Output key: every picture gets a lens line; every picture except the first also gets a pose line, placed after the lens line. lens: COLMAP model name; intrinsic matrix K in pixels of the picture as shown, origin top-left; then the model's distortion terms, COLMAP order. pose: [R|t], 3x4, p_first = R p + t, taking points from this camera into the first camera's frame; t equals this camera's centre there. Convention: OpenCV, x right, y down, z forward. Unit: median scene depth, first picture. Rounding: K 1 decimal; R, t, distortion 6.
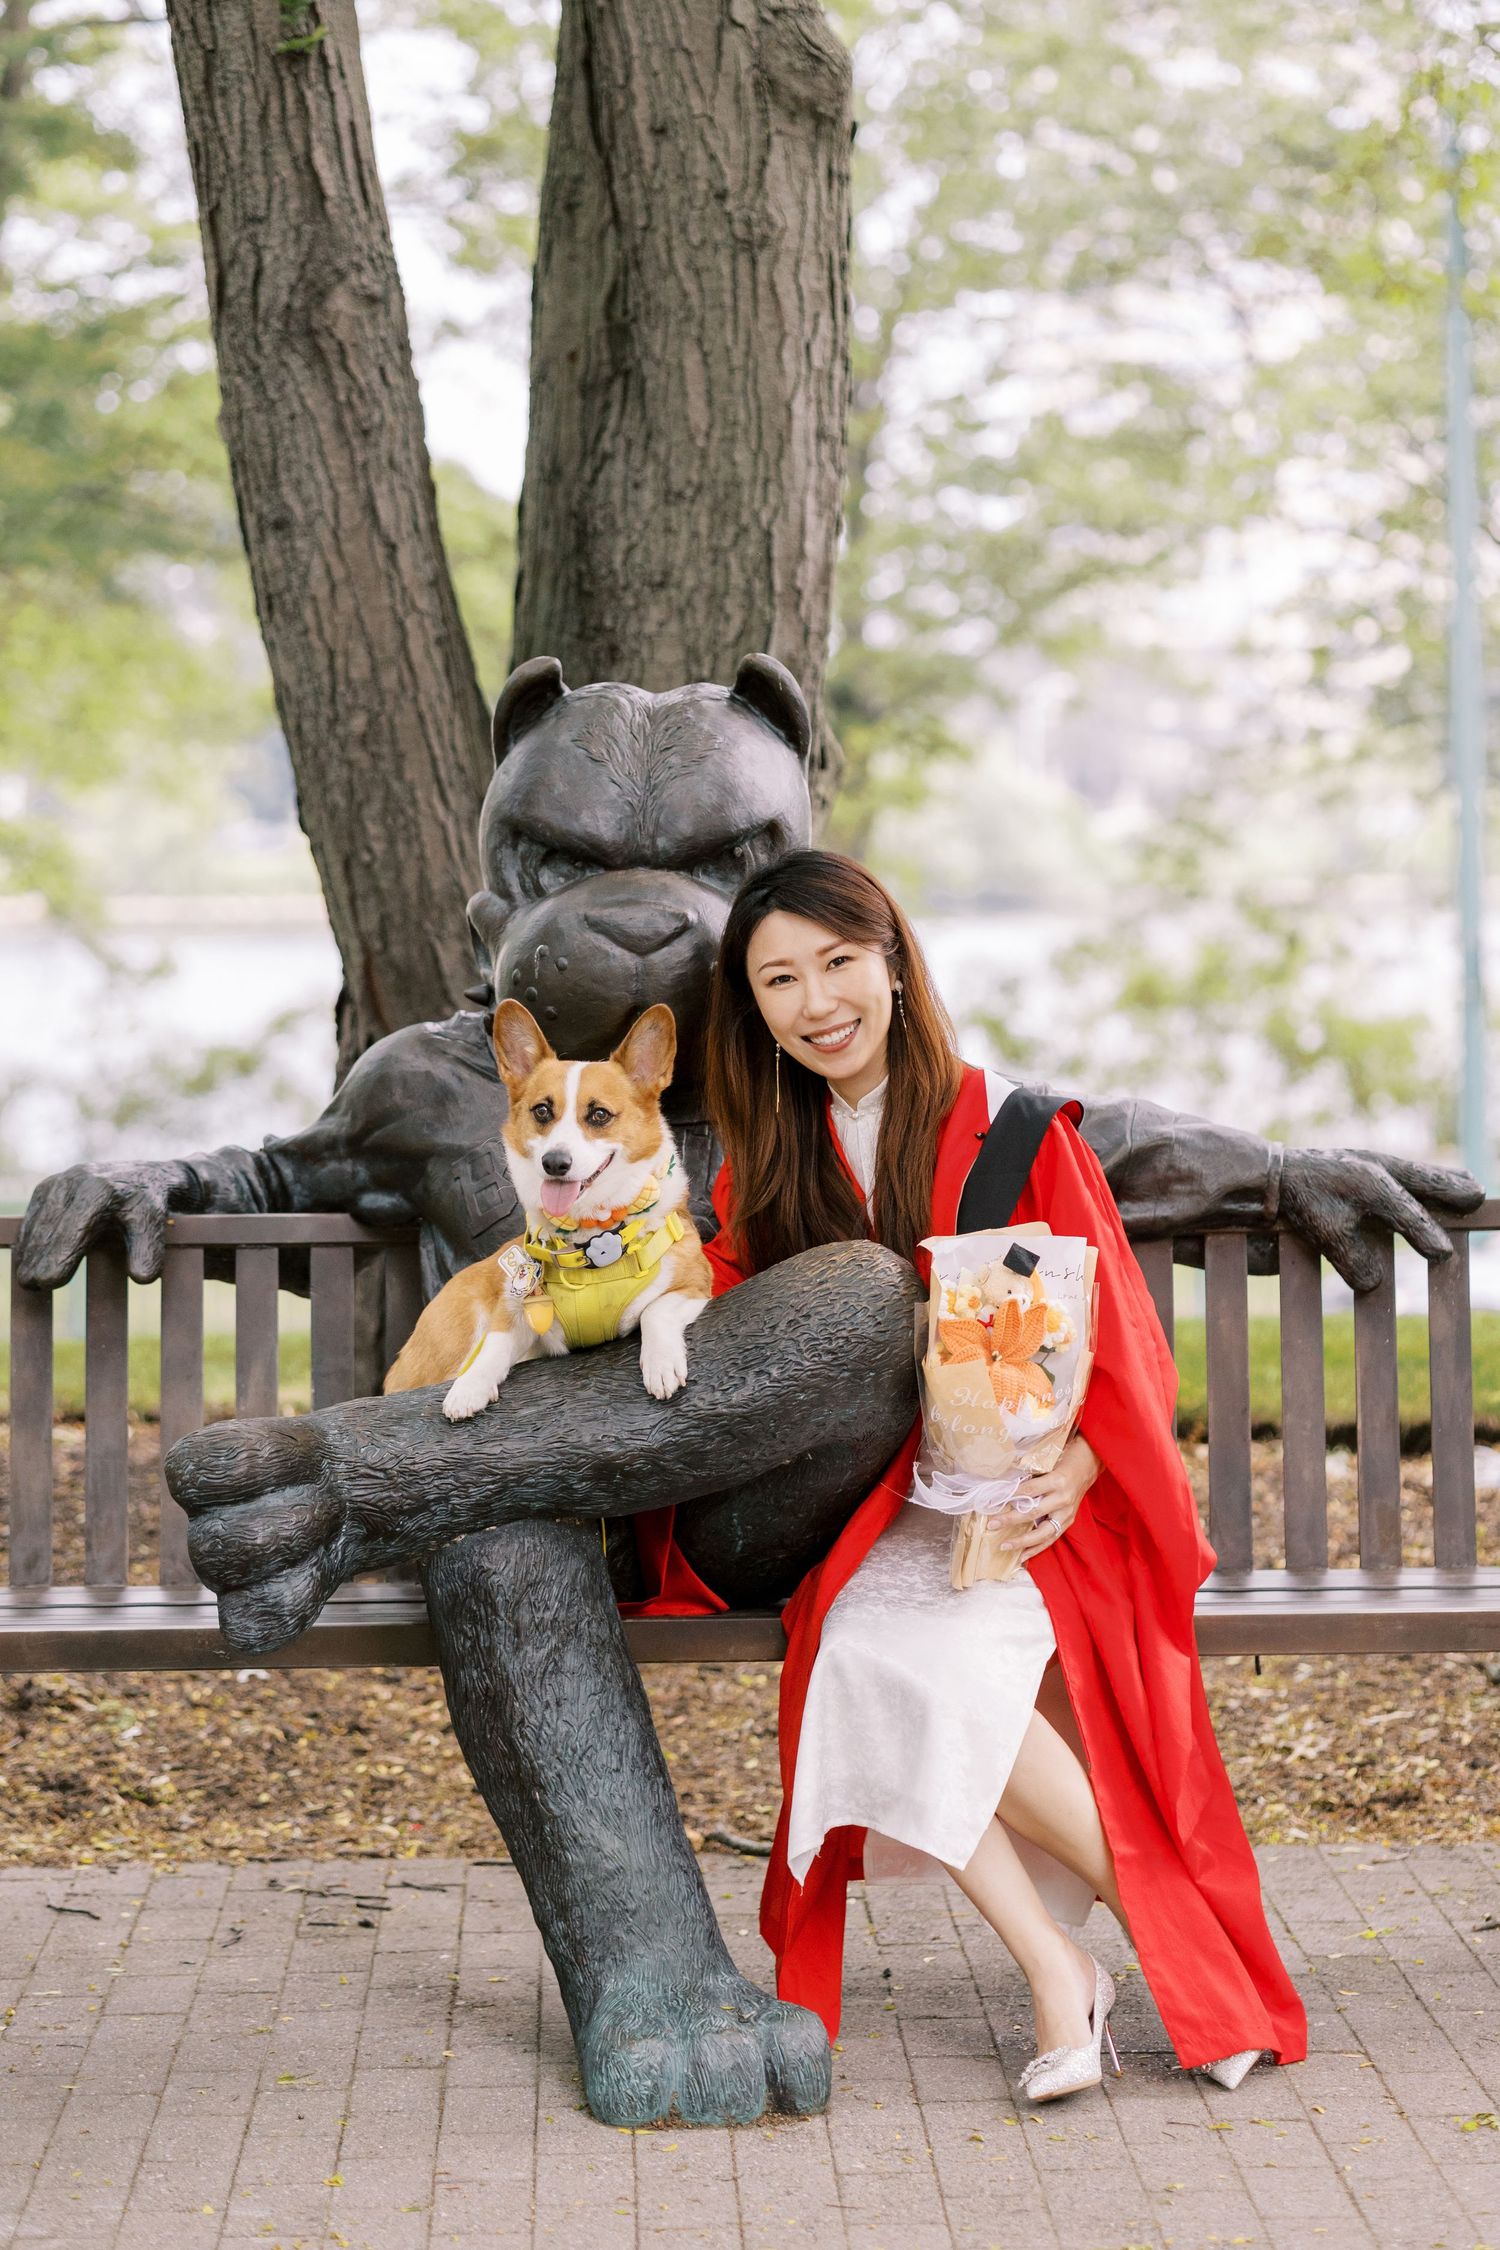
lens RADIAL K [[5453.1, 0, 765.3], [0, 5453.1, 1119.9], [0, 0, 1]] dist [0.039398, 0.000000]
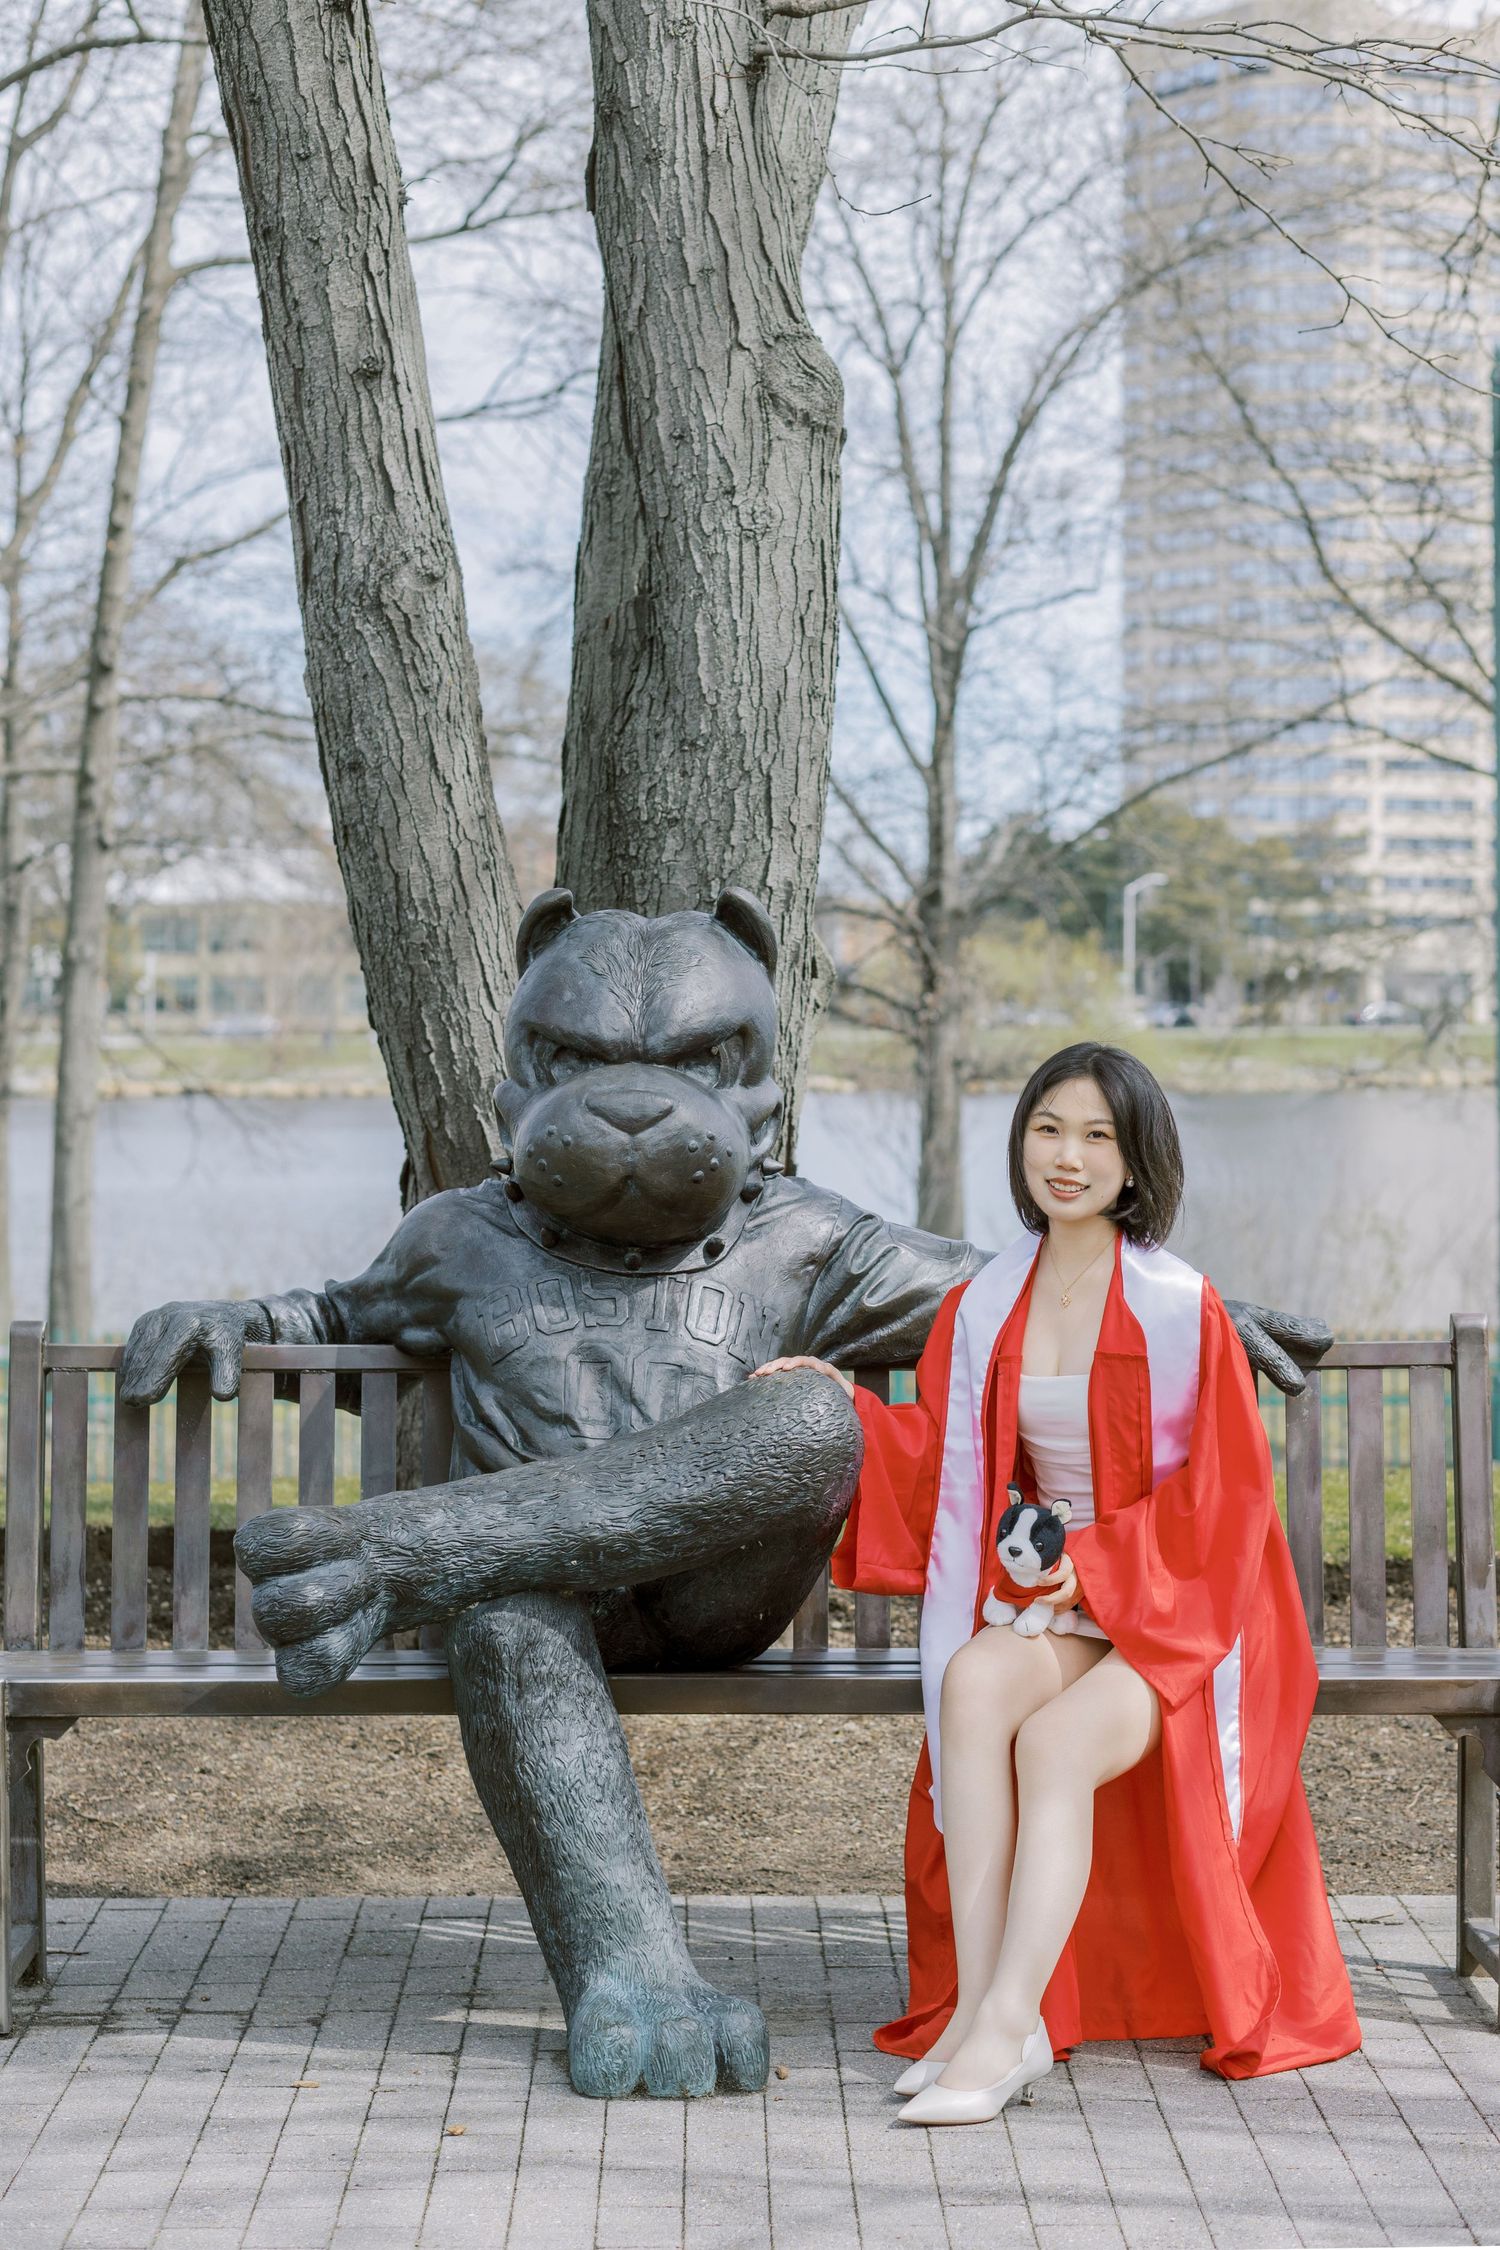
lens RADIAL K [[5437.1, 0, 733.3], [0, 5437.1, 1126.7], [0, 0, 1]] dist [0.119893, 0.000000]
pose [[0.999510, 0.008807, -0.030022, 0.029524], [-0.009756, 0.999452, -0.031622, 0.005285], [0.029727, 0.031899, 0.999049, -0.174793]]
